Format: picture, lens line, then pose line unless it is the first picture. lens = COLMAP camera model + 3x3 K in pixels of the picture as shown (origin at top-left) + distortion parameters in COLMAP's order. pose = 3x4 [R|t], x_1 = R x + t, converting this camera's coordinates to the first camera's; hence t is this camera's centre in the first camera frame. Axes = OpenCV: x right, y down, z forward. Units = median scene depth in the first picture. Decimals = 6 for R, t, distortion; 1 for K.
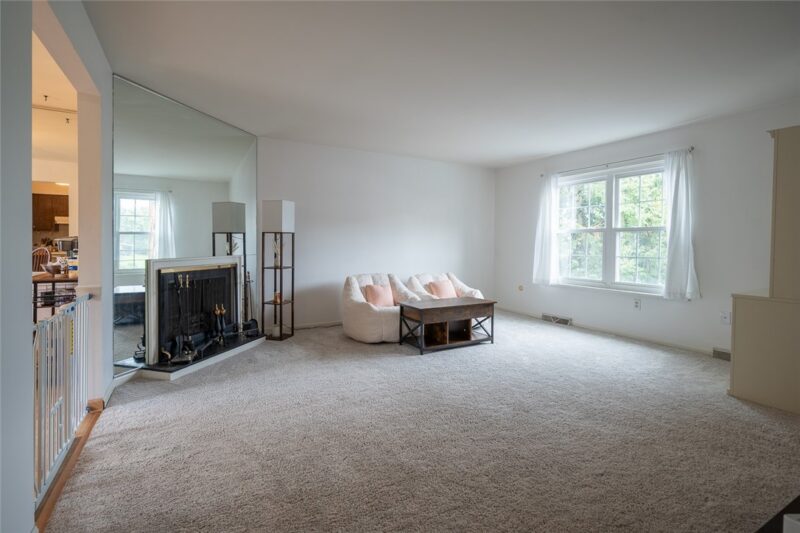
lens RADIAL K [[376.0, 0, 400.0], [0, 376.0, 249.9], [0, 0, 1]] dist [-0.000591, -0.000104]
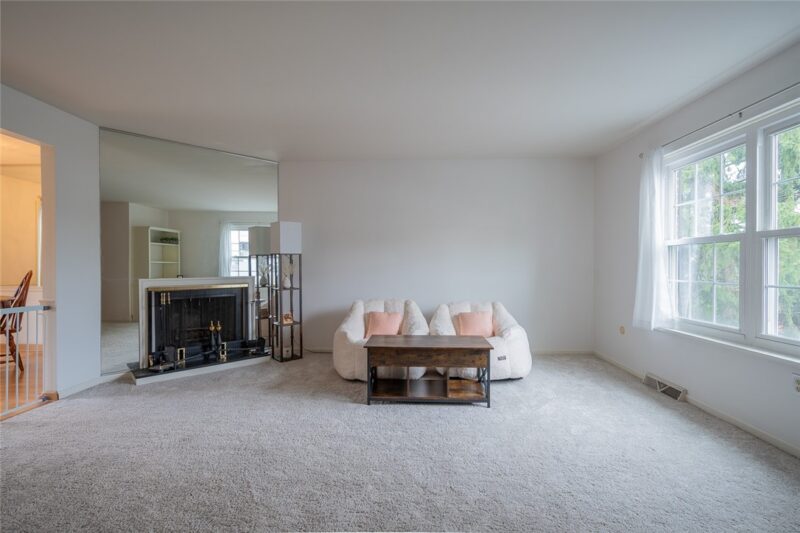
lens RADIAL K [[366.8, 0, 400.0], [0, 366.8, 266.5], [0, 0, 1]] dist [0.001143, -0.000160]
pose [[0.844138, -0.004245, -0.536109, 0.453122], [-0.002532, 0.999926, -0.011905, -0.002104], [0.536120, 0.011407, 0.844065, 0.326187]]
